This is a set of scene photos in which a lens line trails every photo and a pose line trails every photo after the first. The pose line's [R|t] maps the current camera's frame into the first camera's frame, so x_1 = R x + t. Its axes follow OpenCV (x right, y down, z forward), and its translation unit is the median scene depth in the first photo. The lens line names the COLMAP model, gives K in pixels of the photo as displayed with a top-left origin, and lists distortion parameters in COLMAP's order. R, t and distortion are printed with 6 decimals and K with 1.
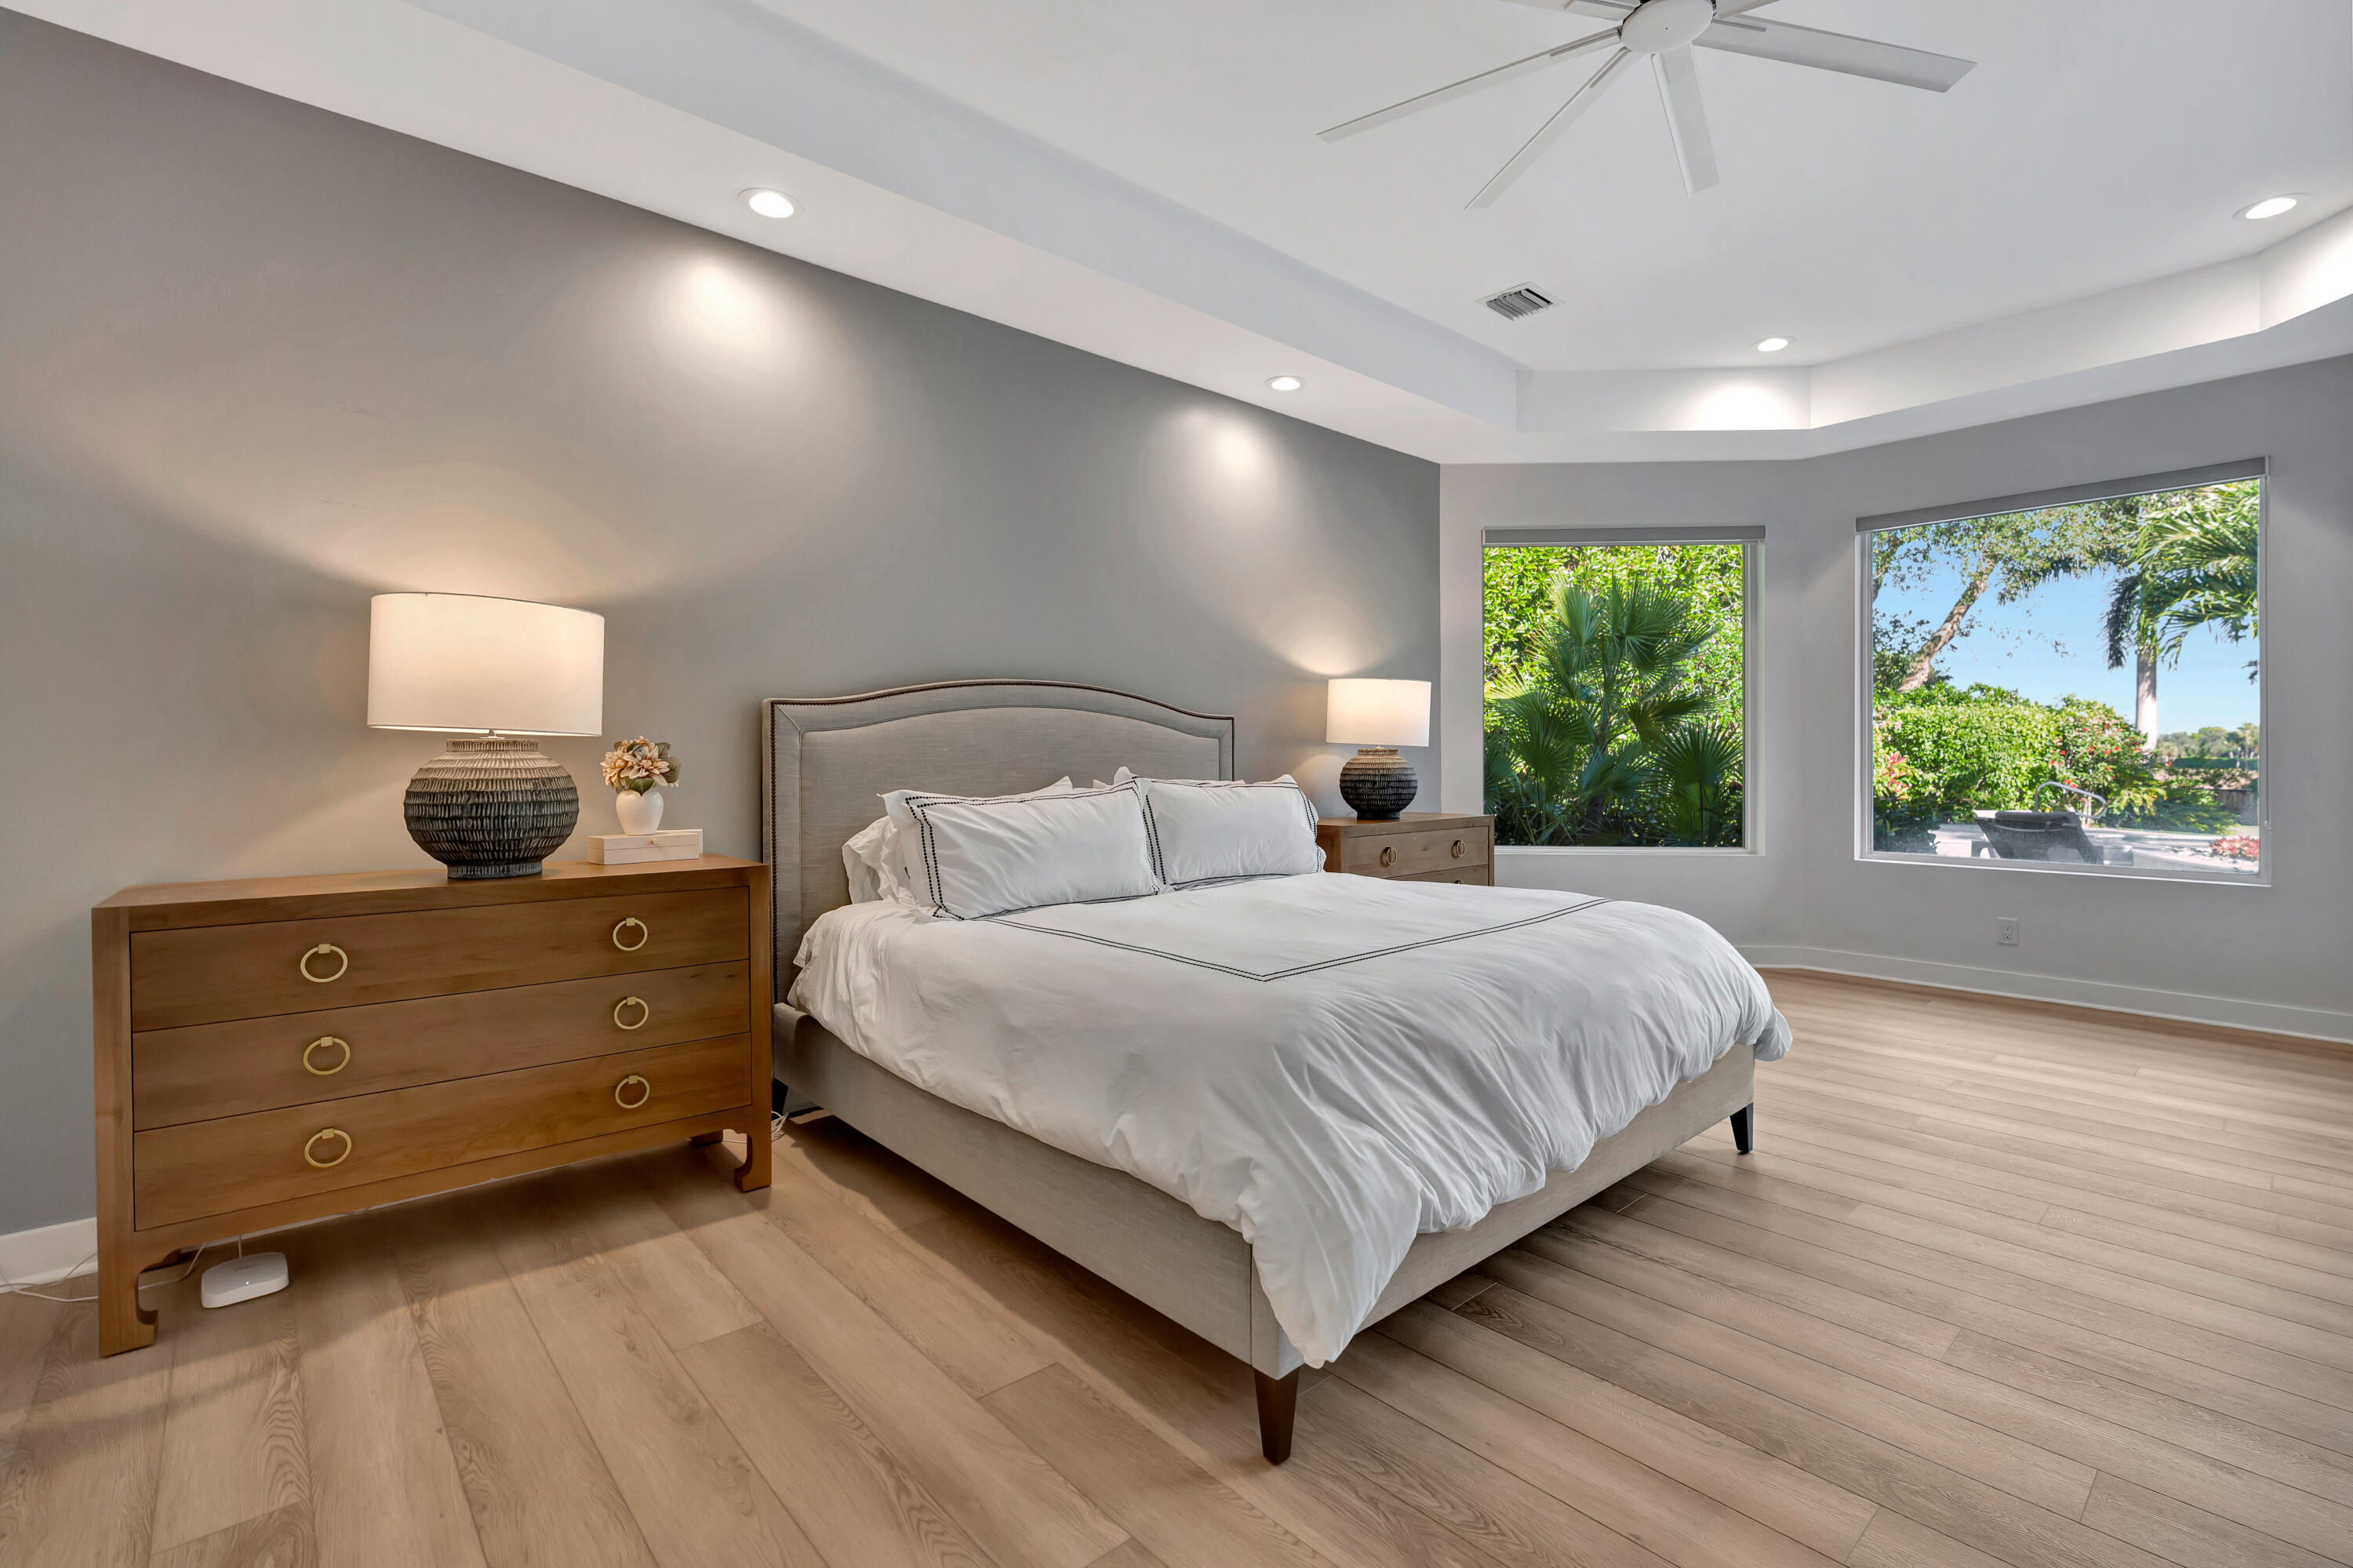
lens RADIAL K [[1078.2, 0, 1166.7], [0, 1078.2, 752.0], [0, 0, 1]] dist [-0.000074, 0.000346]
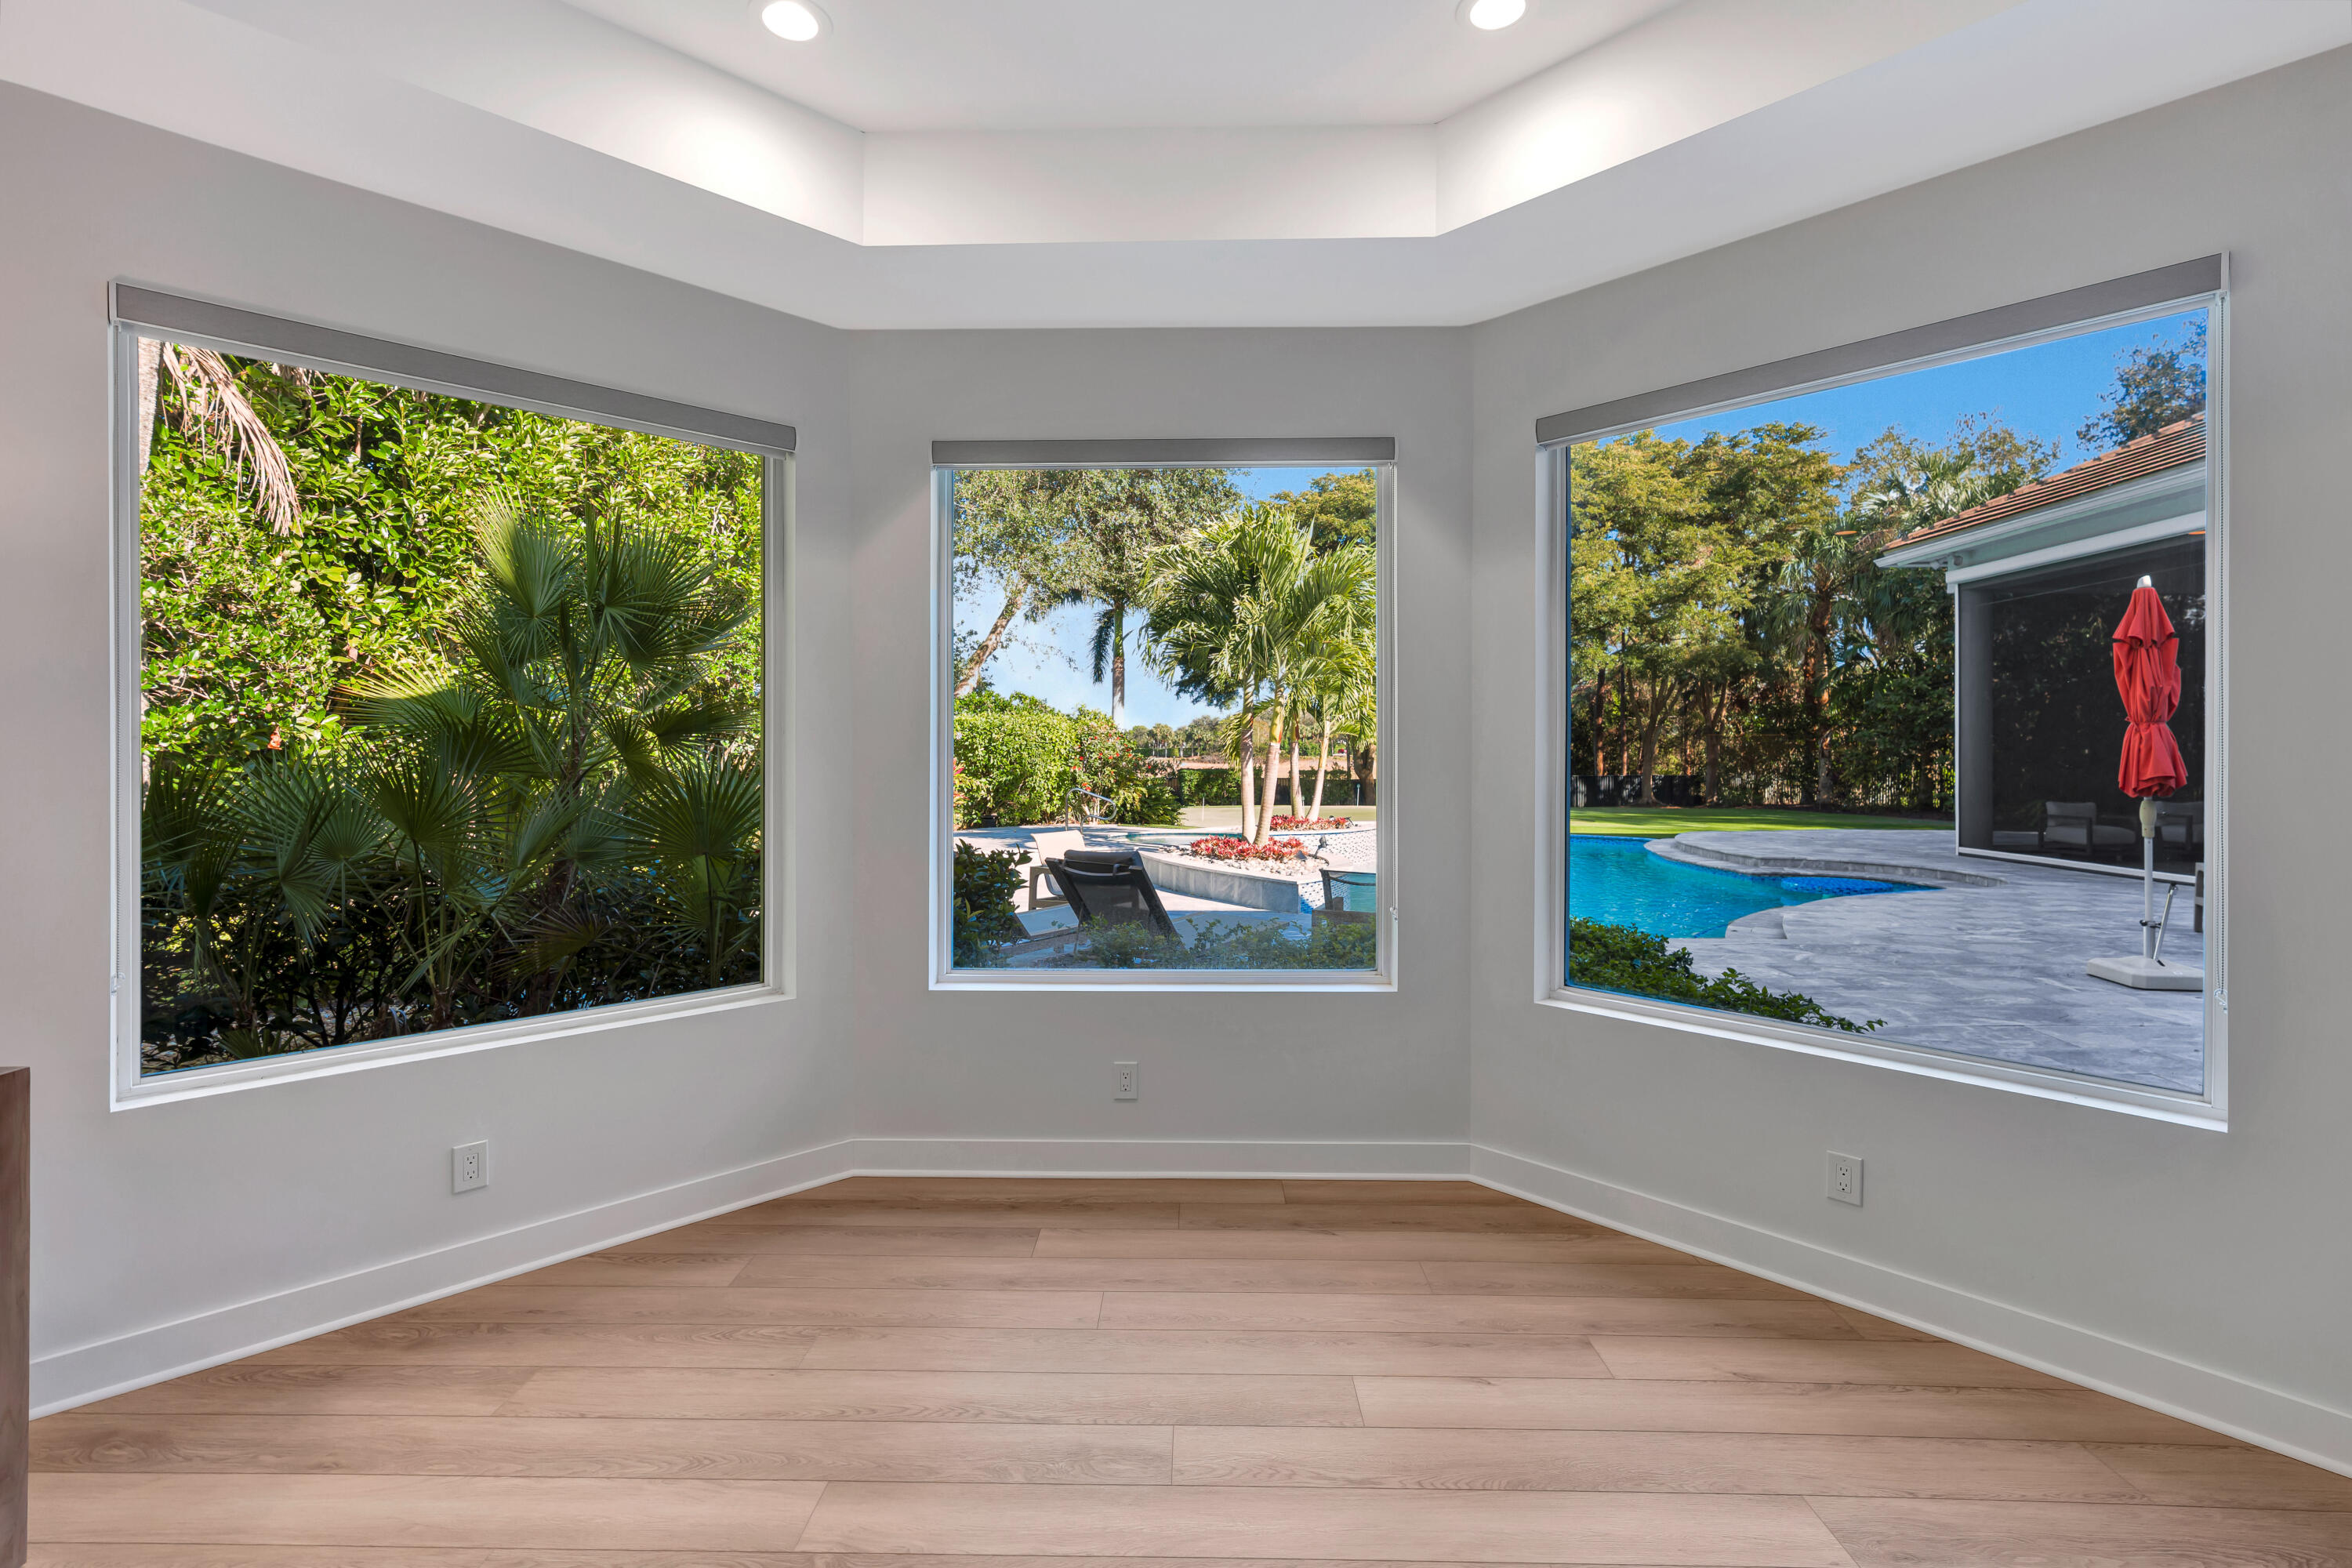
lens RADIAL K [[1044.5, 0, 1181.9], [0, 1044.5, 758.7], [0, 0, 1]] dist [-0.002156, -0.000053]
pose [[0.683951, -0.009305, 0.729469, 0.113093], [-0.004115, 0.999854, 0.016612, -0.016890], [-0.729517, -0.014364, 0.683812, 0.182613]]
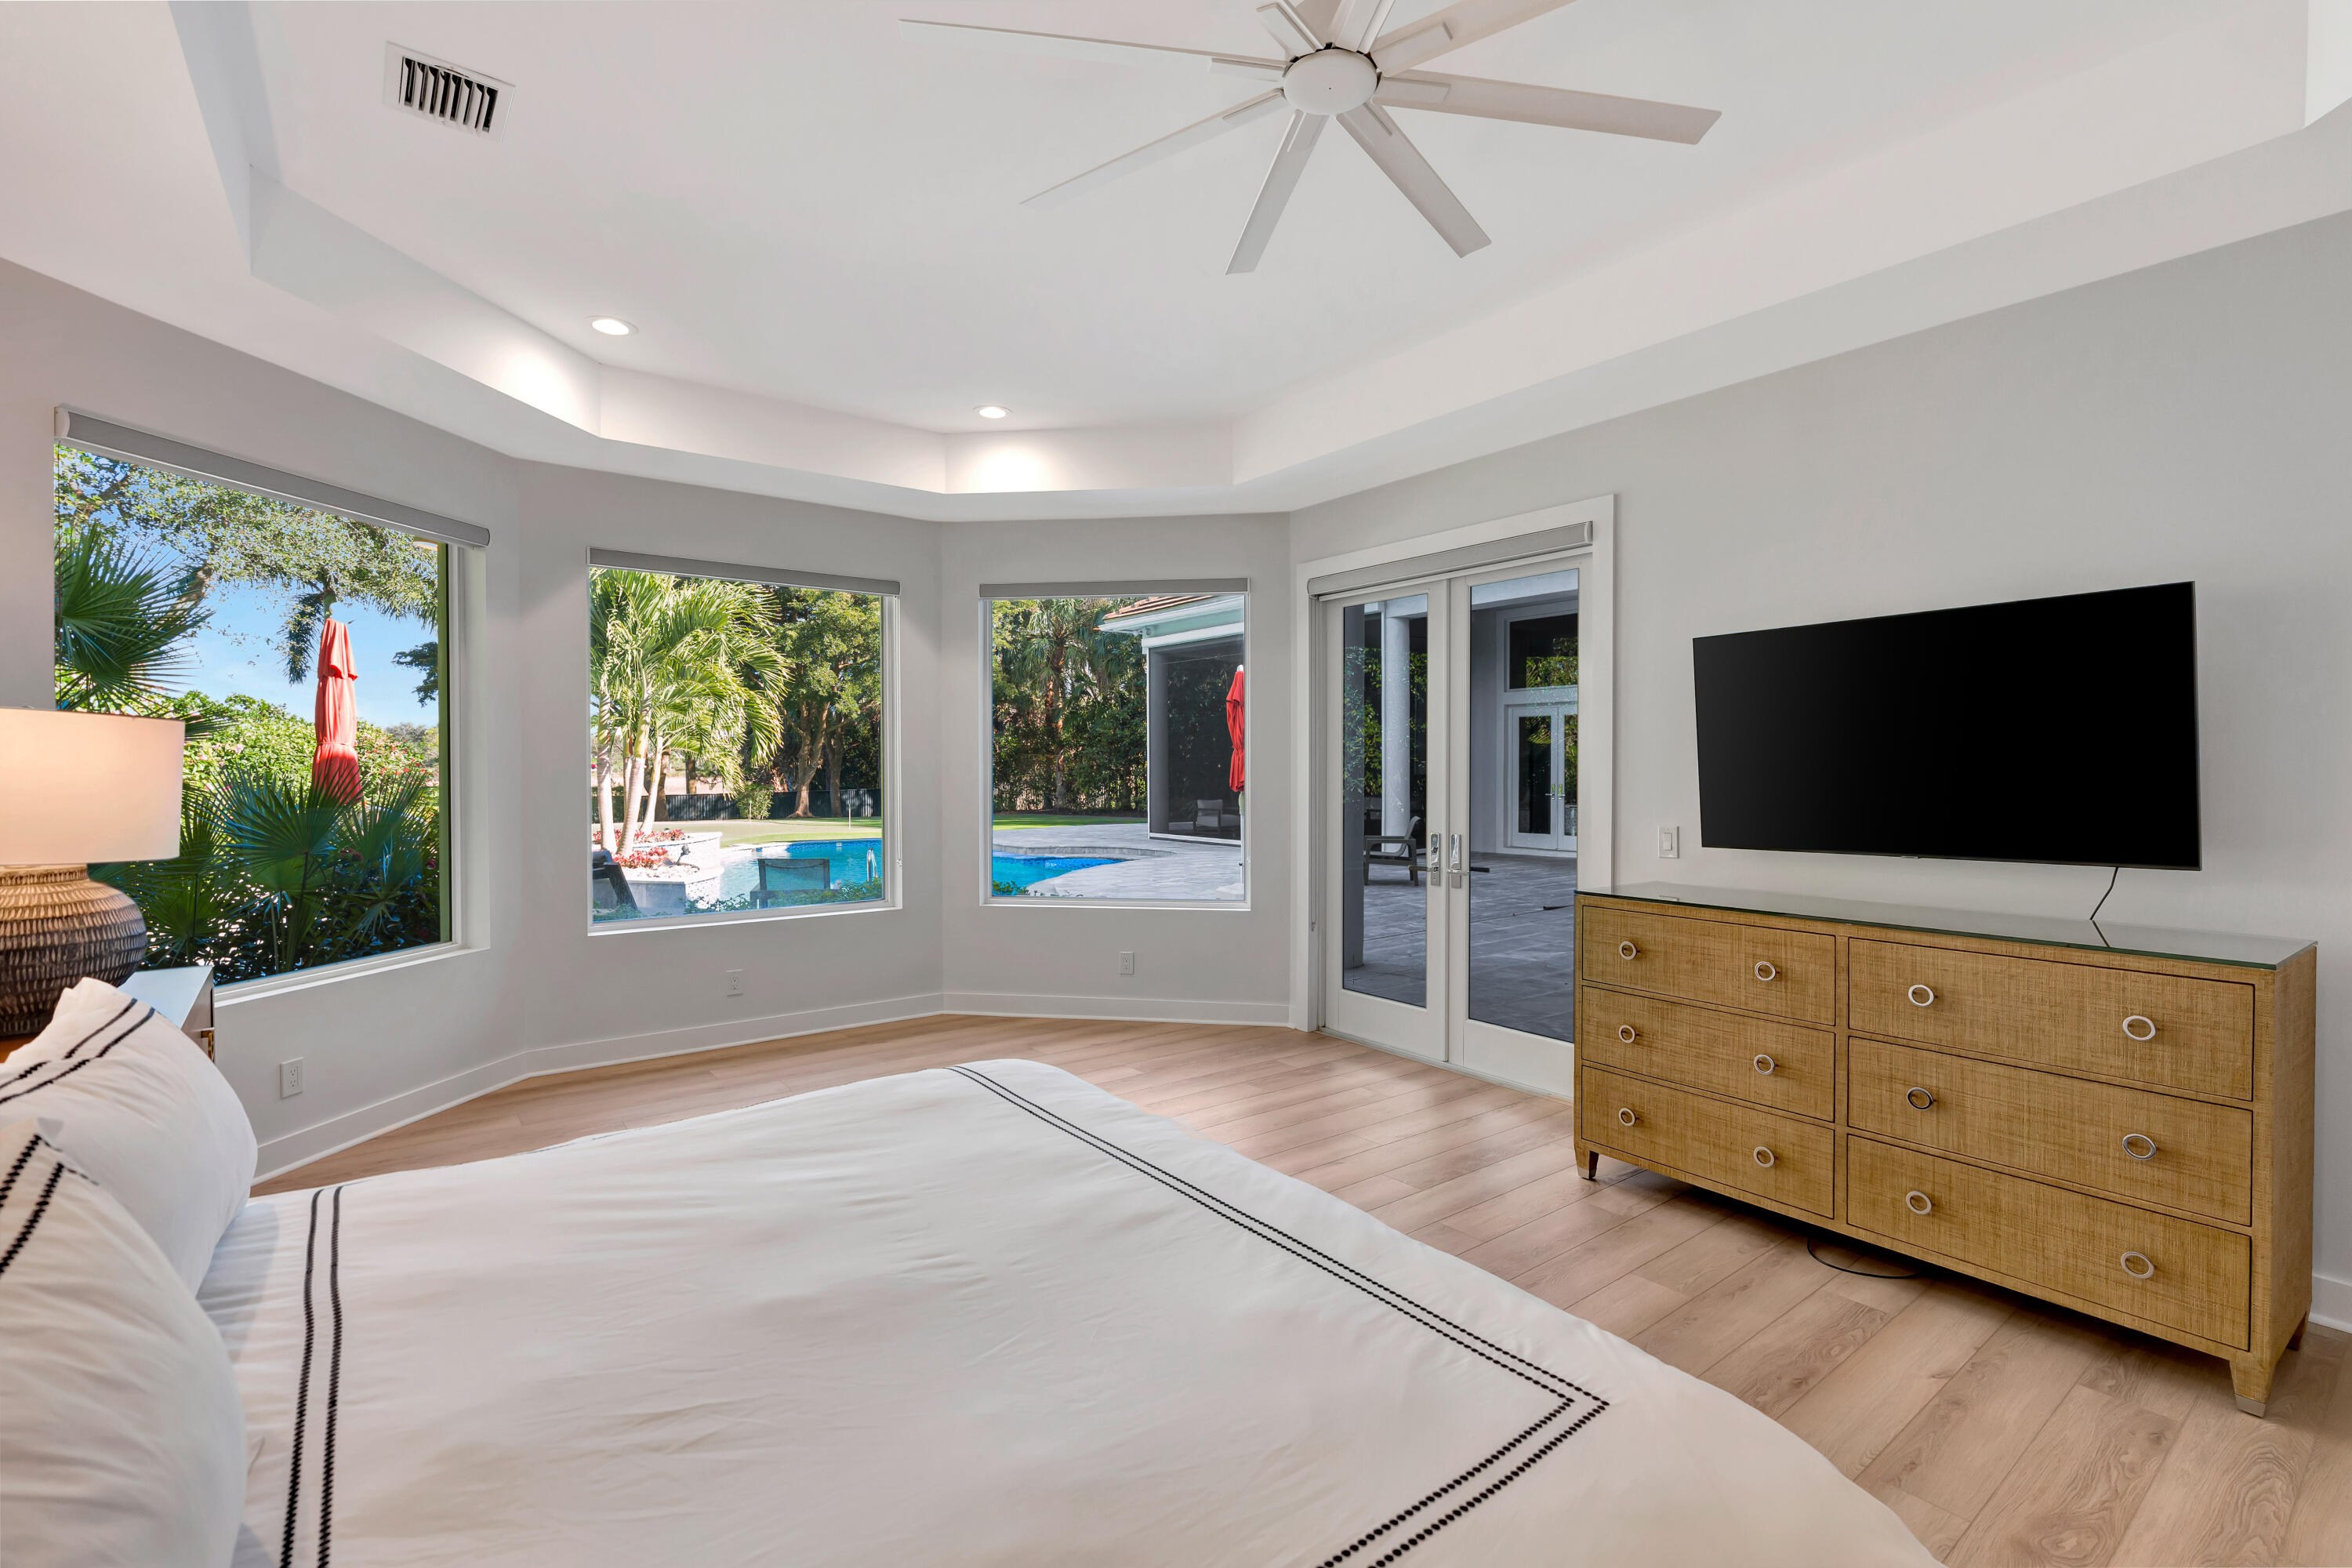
lens RADIAL K [[1062.1, 0, 1174.4], [0, 1062.1, 773.0], [0, 0, 1]] dist [-0.001721, 0.001123]
pose [[0.082320, -0.010819, 0.996547, -0.071053], [-0.008788, 0.999894, 0.011582, -0.017957], [-0.996567, -0.009711, 0.082216, 0.171744]]
